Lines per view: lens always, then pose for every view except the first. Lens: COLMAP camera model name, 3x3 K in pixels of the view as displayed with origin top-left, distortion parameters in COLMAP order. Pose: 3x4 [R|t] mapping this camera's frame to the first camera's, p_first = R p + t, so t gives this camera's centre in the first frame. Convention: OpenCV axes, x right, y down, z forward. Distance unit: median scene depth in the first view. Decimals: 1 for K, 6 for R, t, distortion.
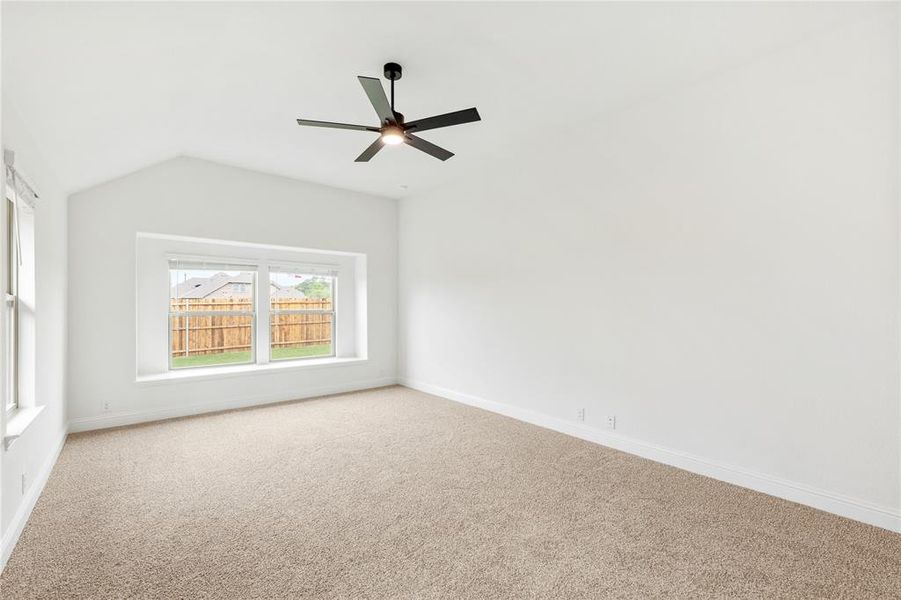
lens RADIAL K [[366.0, 0, 477.5], [0, 366.0, 298.5], [0, 0, 1]] dist [0.000168, 0.000481]
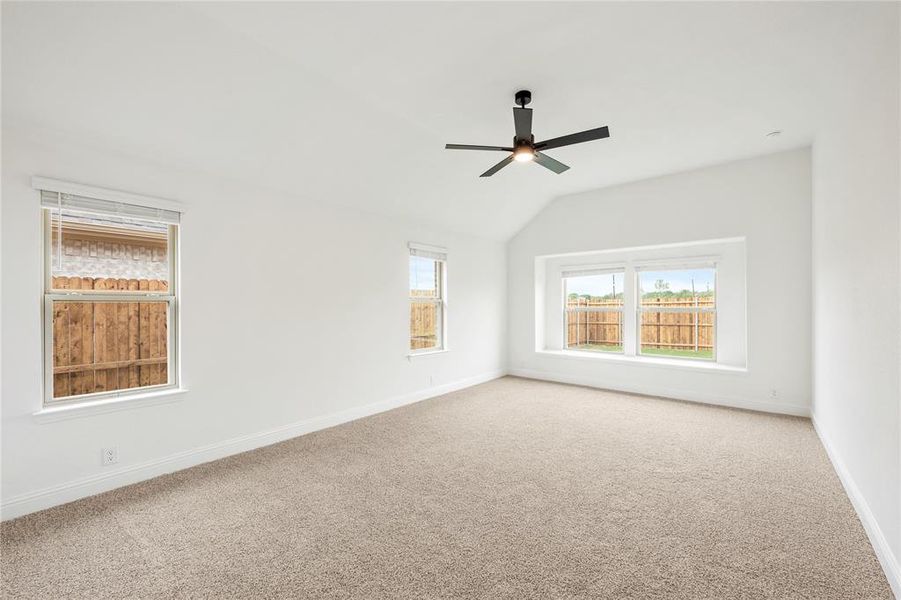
lens RADIAL K [[366.0, 0, 446.0], [0, 366.0, 306.7], [0, 0, 1]] dist [0.000168, 0.000481]
pose [[0.164516, 0.004822, -0.986363, 0.361891], [0.023882, 0.999675, 0.008870, 0.005111], [0.986085, -0.025015, 0.164347, 0.240075]]
